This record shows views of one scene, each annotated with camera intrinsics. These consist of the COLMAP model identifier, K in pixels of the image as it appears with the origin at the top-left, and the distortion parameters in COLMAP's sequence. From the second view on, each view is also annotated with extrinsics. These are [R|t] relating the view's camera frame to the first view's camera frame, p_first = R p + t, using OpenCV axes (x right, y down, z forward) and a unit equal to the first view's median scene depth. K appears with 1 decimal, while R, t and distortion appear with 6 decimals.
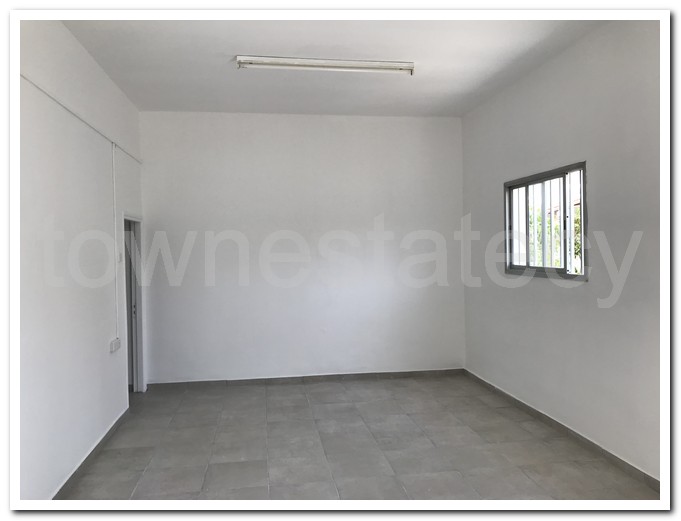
lens RADIAL K [[553.6, 0, 344.9], [0, 553.6, 263.4], [0, 0, 1]] dist [0.039959, 0.004809]
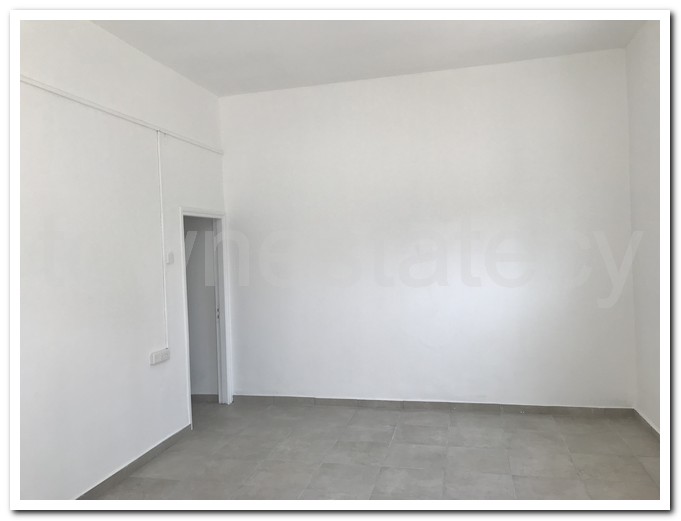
lens RADIAL K [[553.6, 0, 334.8], [0, 553.6, 265.1], [0, 0, 1]] dist [0.039959, 0.004809]
pose [[0.924280, -0.007788, -0.381637, 0.152161], [0.013192, 0.999846, 0.011548, -0.005625], [0.381488, -0.015708, 0.924240, 0.227996]]
